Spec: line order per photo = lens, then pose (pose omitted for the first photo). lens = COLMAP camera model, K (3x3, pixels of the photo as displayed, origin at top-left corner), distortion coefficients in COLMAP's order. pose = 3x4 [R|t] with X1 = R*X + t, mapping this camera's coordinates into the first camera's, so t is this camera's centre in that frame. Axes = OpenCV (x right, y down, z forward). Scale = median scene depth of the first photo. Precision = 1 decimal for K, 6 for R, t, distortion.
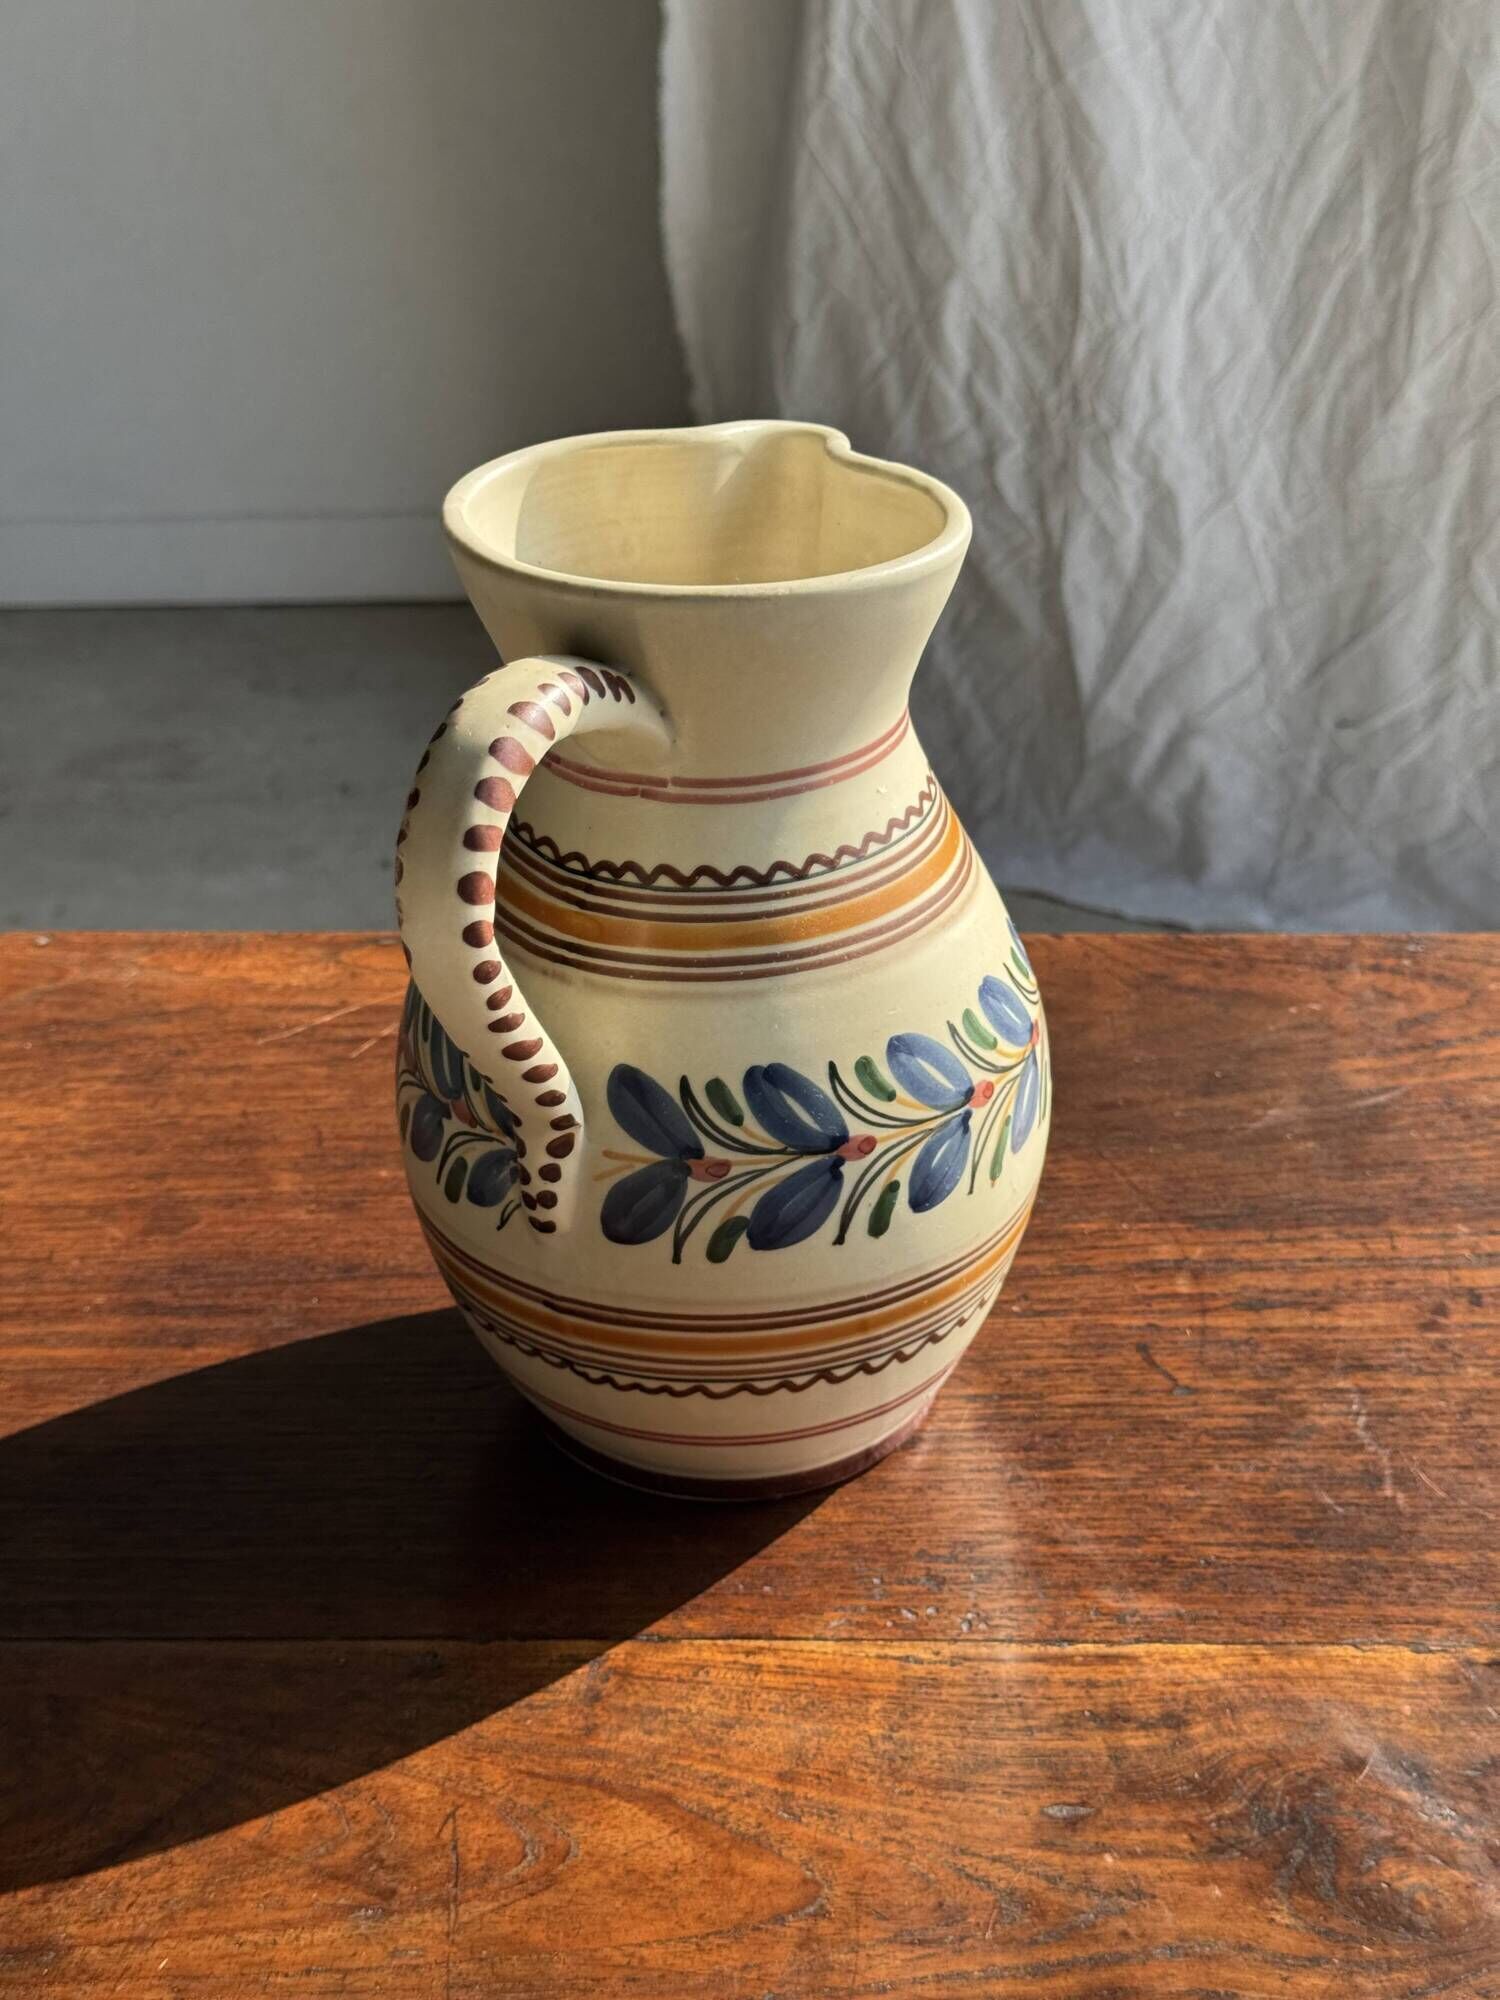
lens RADIAL K [[2829.4, 0, 763.0], [0, 2829.4, 993.0], [0, 0, 1]] dist [0.205998, -0.566756]
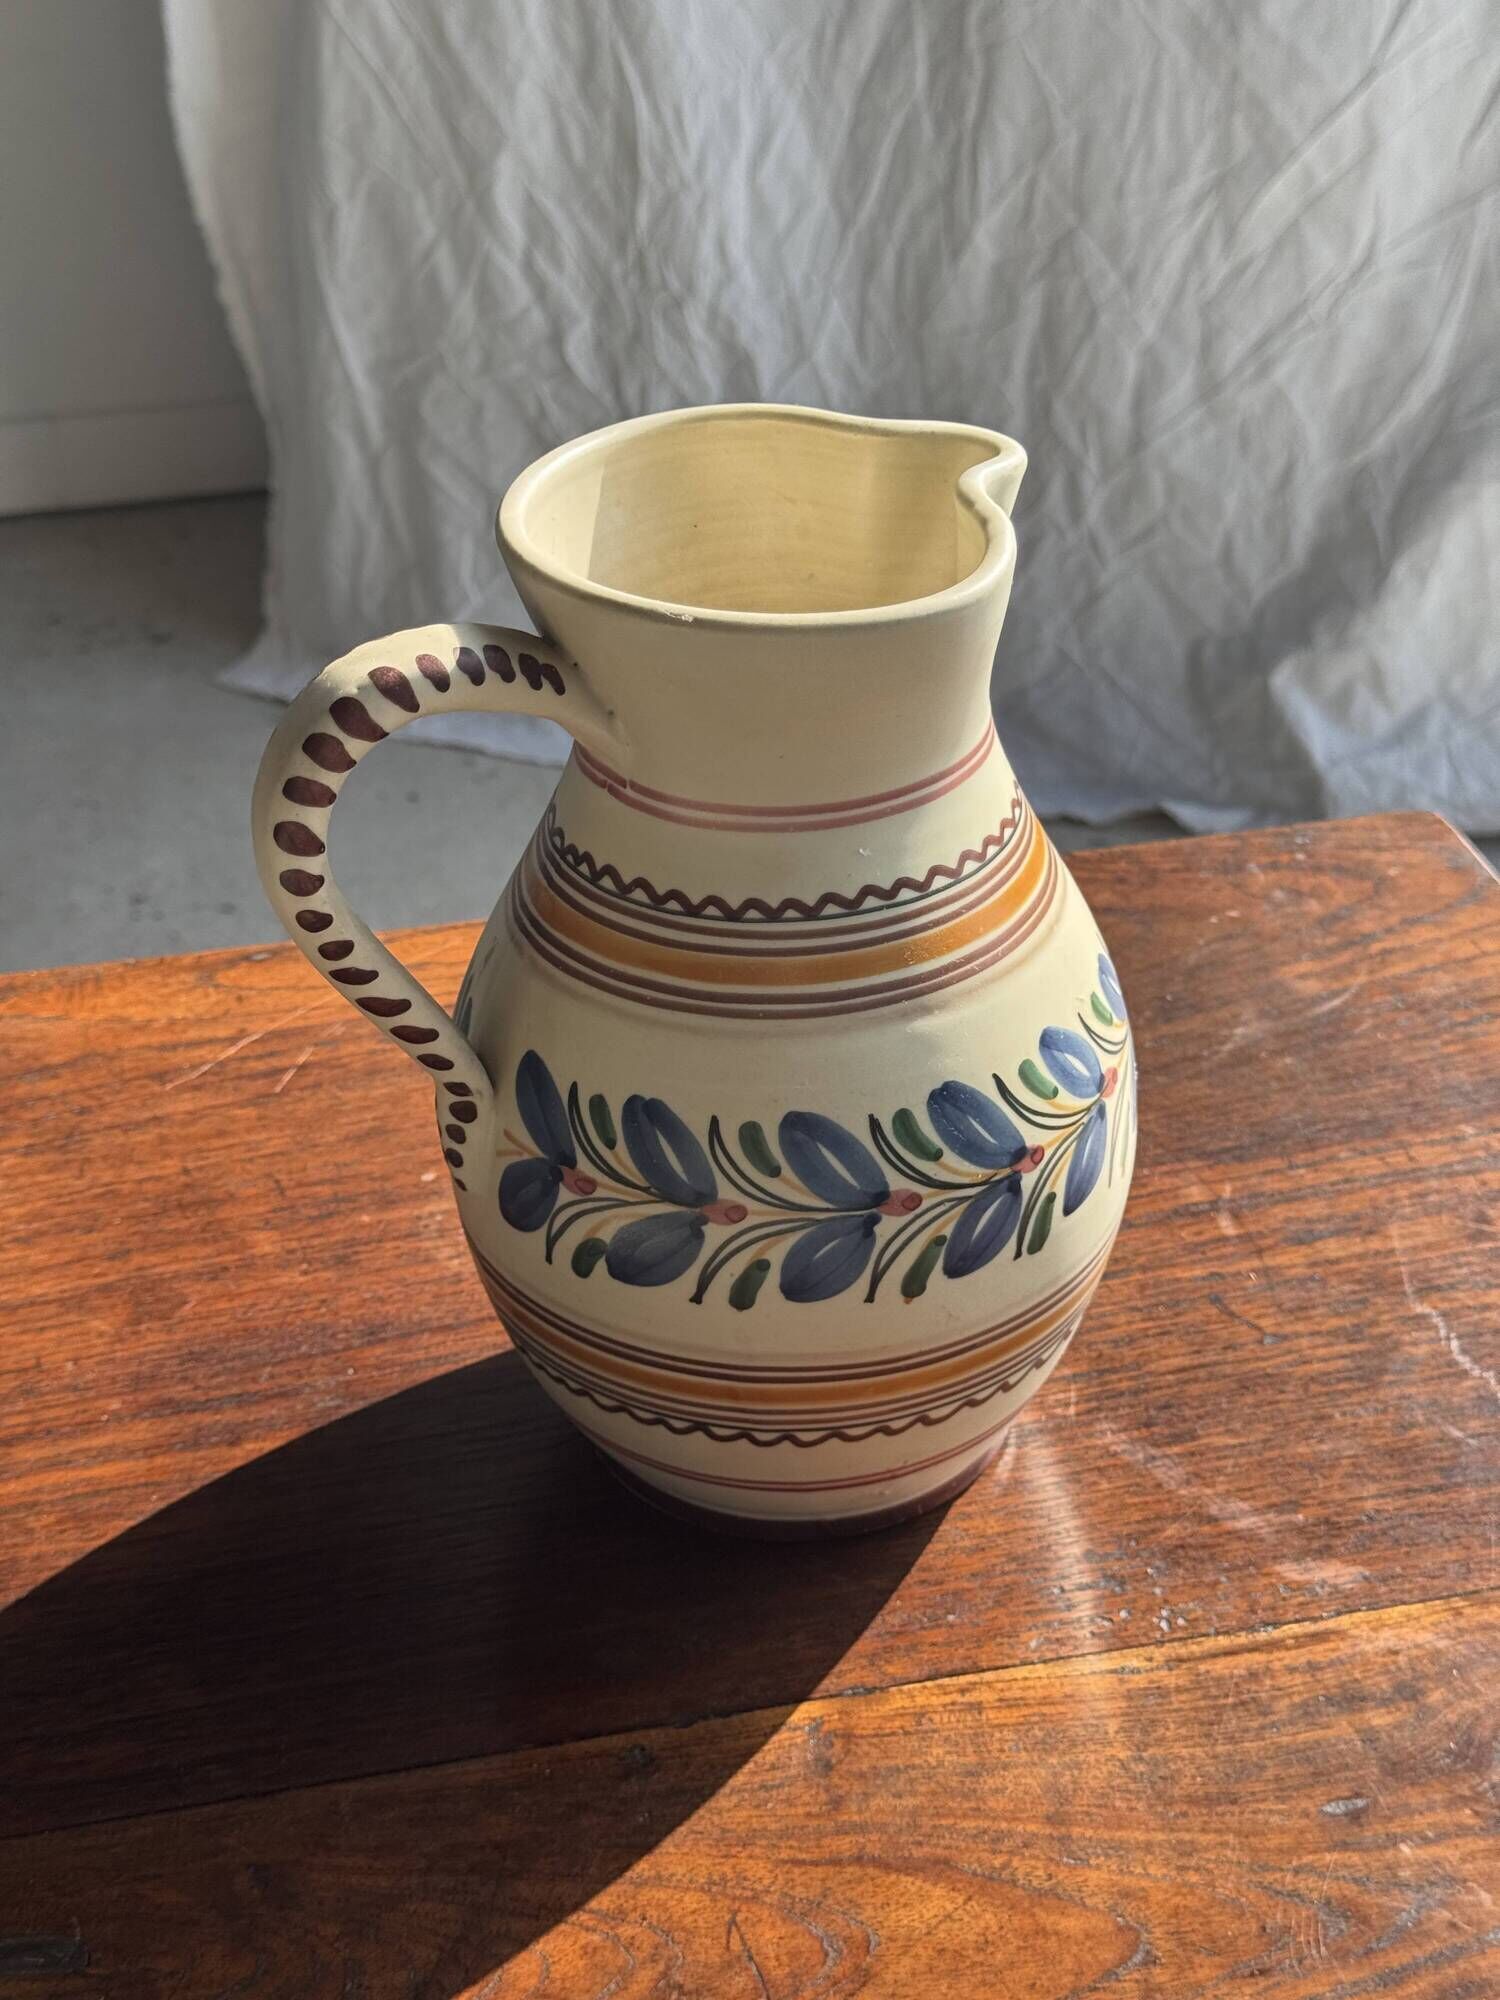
lens RADIAL K [[2828.3, 0, 732.8], [0, 2828.3, 1001.5], [0, 0, 1]] dist [0.208065, -0.552671]
pose [[0.974913, -0.123967, 0.184869, -0.218195], [0.113003, 0.991213, 0.068752, -0.070374], [-0.191768, -0.046136, 0.980355, 0.076842]]
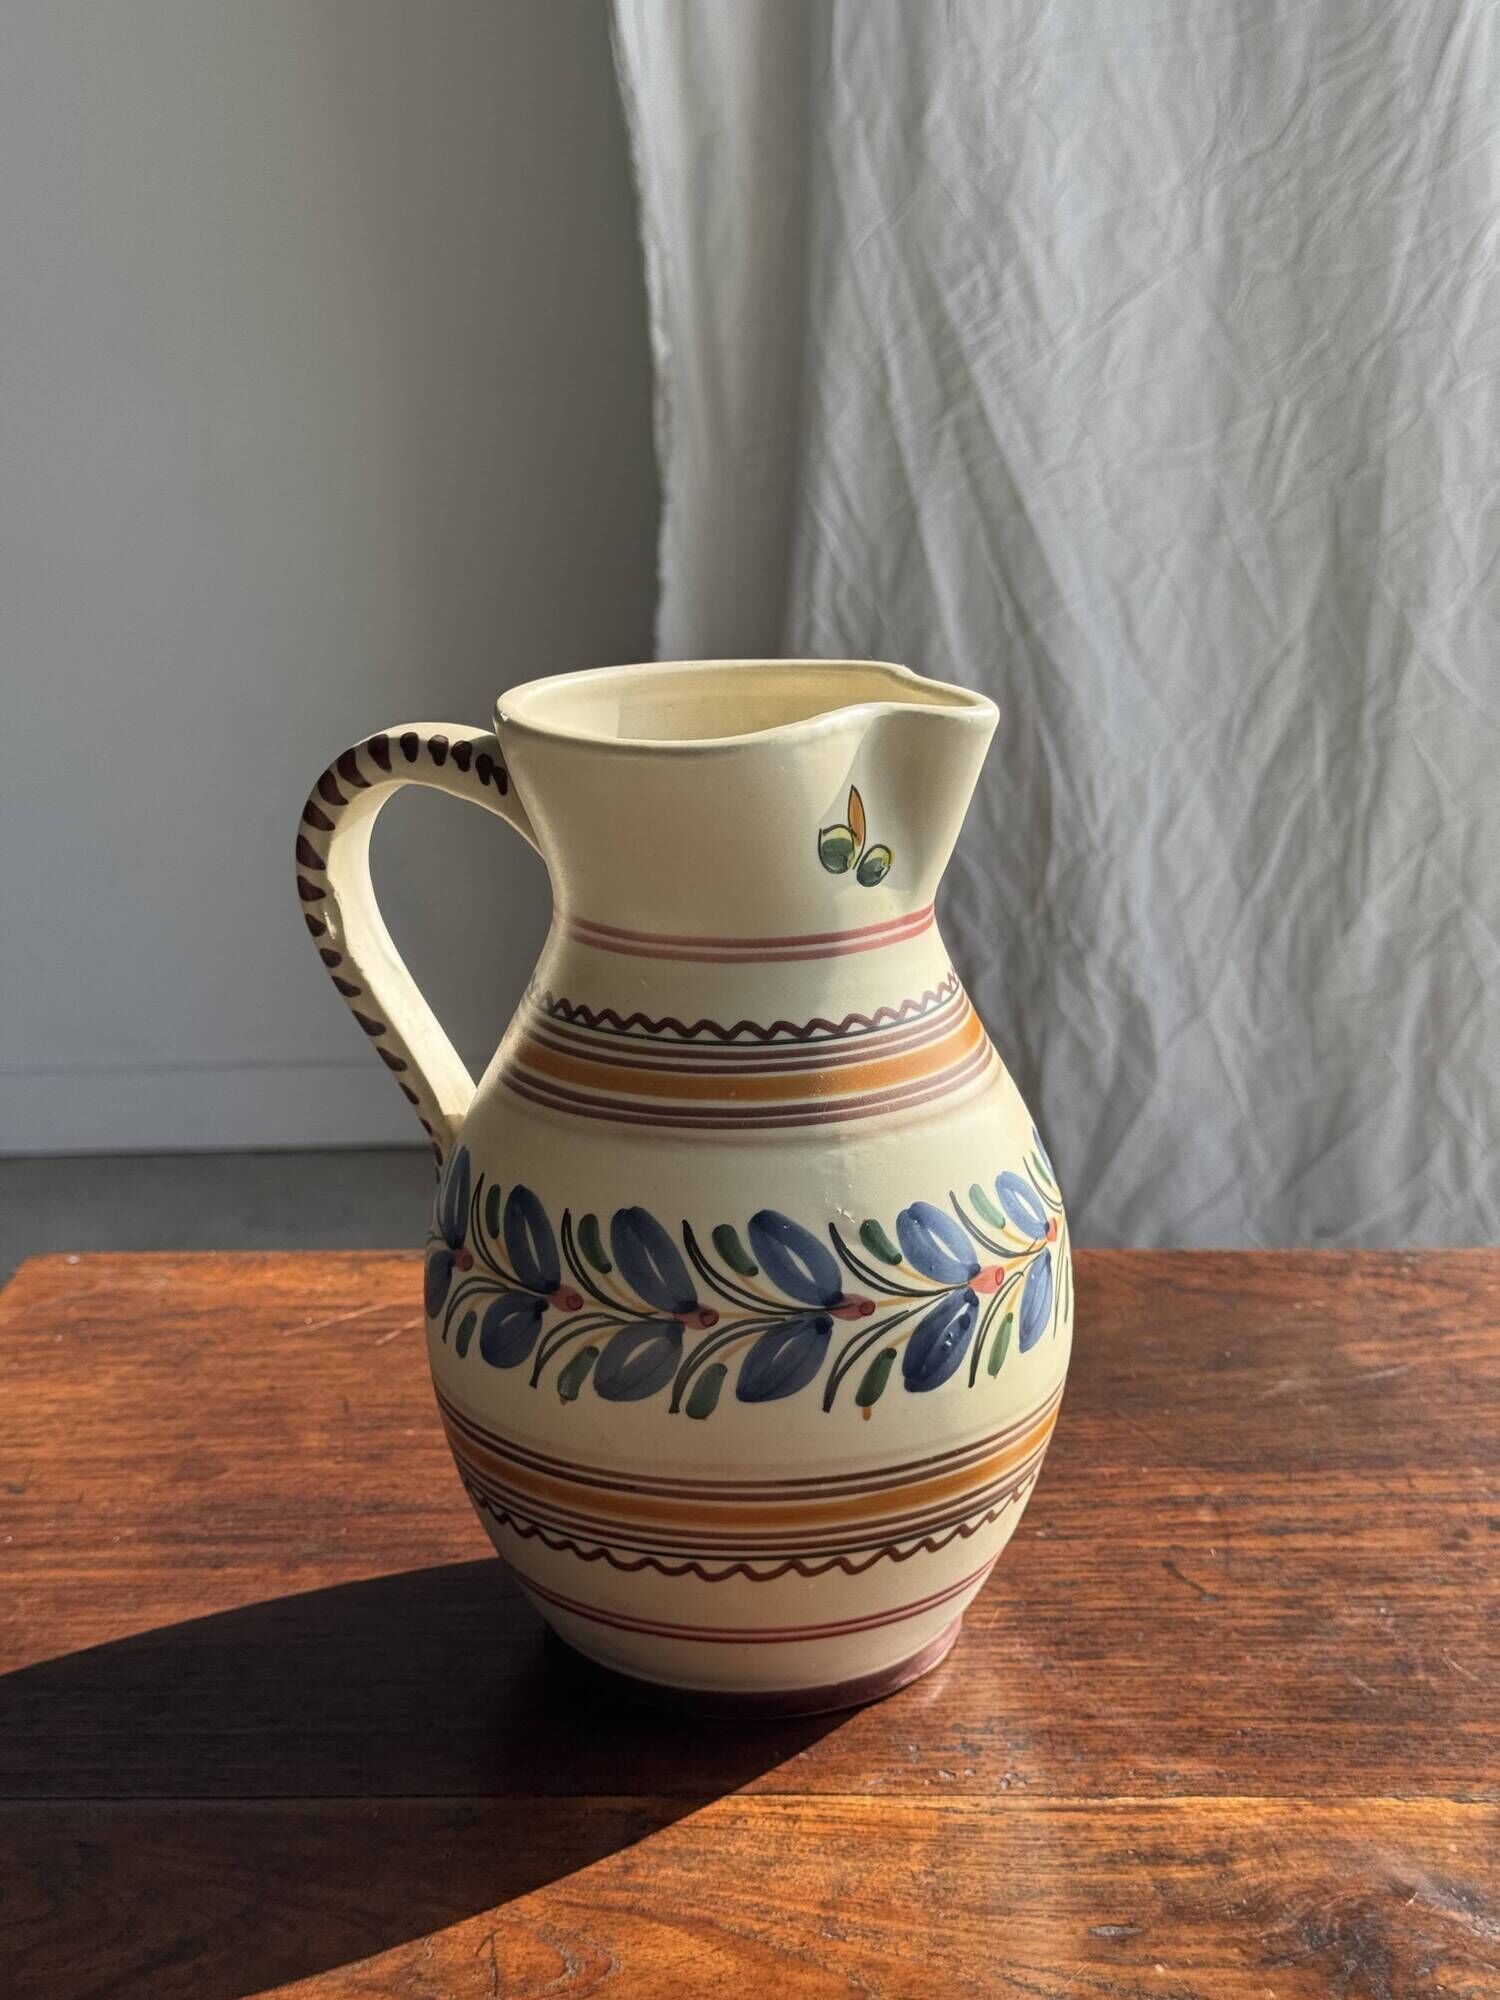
lens RADIAL K [[2828.6, 0, 748.6], [0, 2828.6, 1024.4], [0, 0, 1]] dist [0.215576, -0.603240]
pose [[0.999980, 0.000760, 0.006226, -0.023214], [0.000624, 0.975650, -0.219333, 0.175244], [-0.006241, 0.219332, 0.975630, -0.027202]]
